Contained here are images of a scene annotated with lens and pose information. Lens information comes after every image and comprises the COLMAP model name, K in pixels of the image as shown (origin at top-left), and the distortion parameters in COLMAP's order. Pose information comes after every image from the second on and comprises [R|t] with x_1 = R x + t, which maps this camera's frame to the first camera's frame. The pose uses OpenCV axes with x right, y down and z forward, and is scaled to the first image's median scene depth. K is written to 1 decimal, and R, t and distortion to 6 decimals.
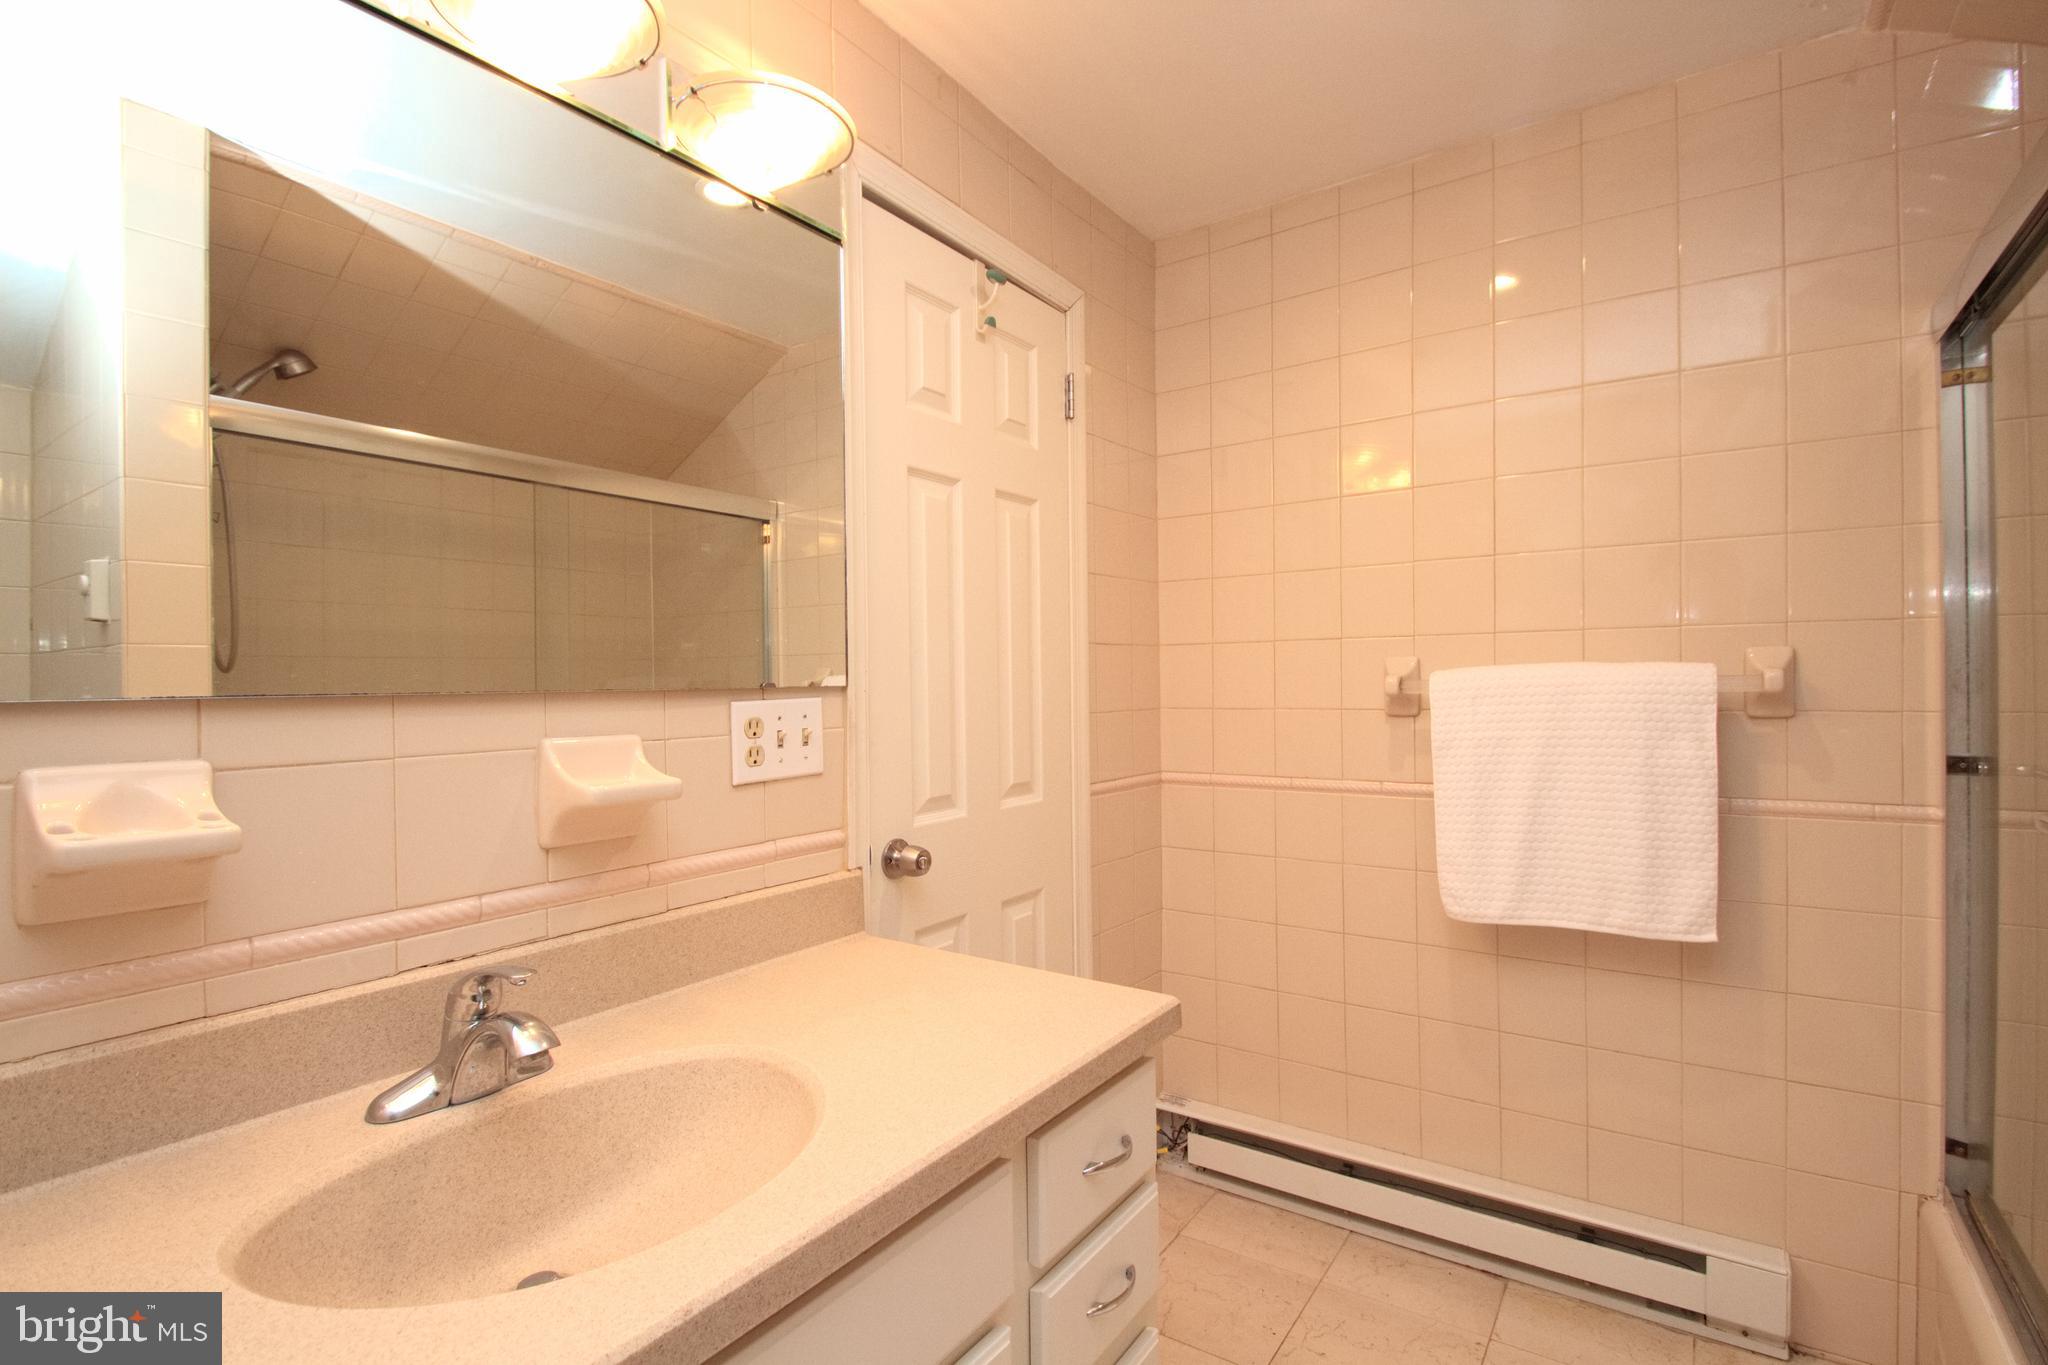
lens RADIAL K [[951.8, 0, 1030.6], [0, 951.8, 686.3], [0, 0, 1]] dist [0.002404, -0.010165]
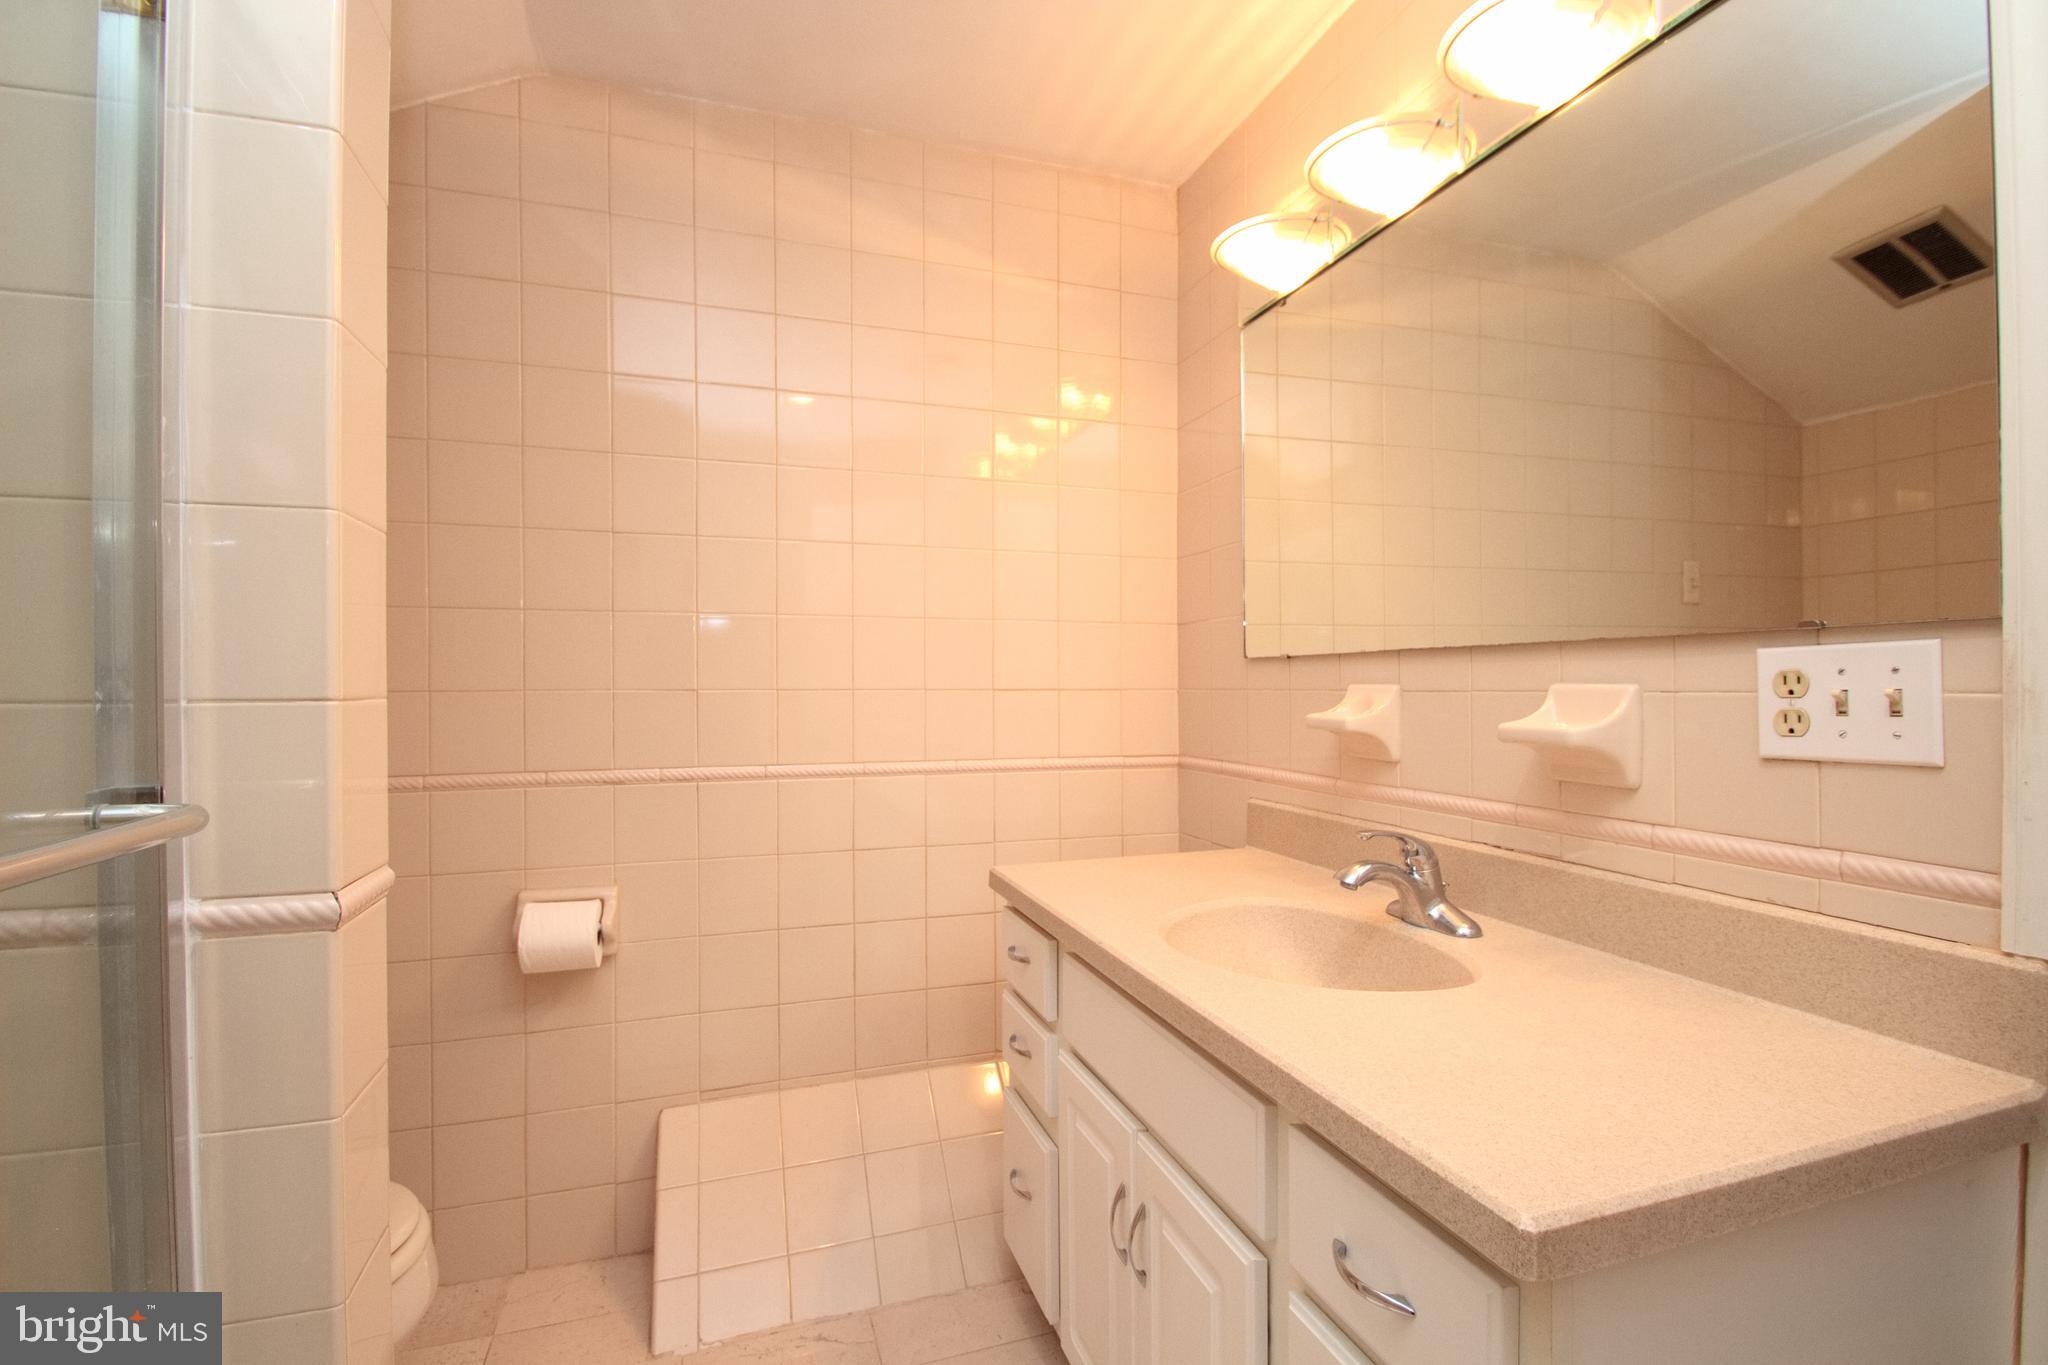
lens RADIAL K [[951.8, 0, 1028.3], [0, 951.8, 672.2], [0, 0, 1]] dist [0.002404, -0.010165]
pose [[-0.601406, 0.012081, -0.798852, 0.636671], [0.015973, 0.999868, 0.003096, 0.023457], [0.798784, -0.010898, -0.601519, 0.971187]]
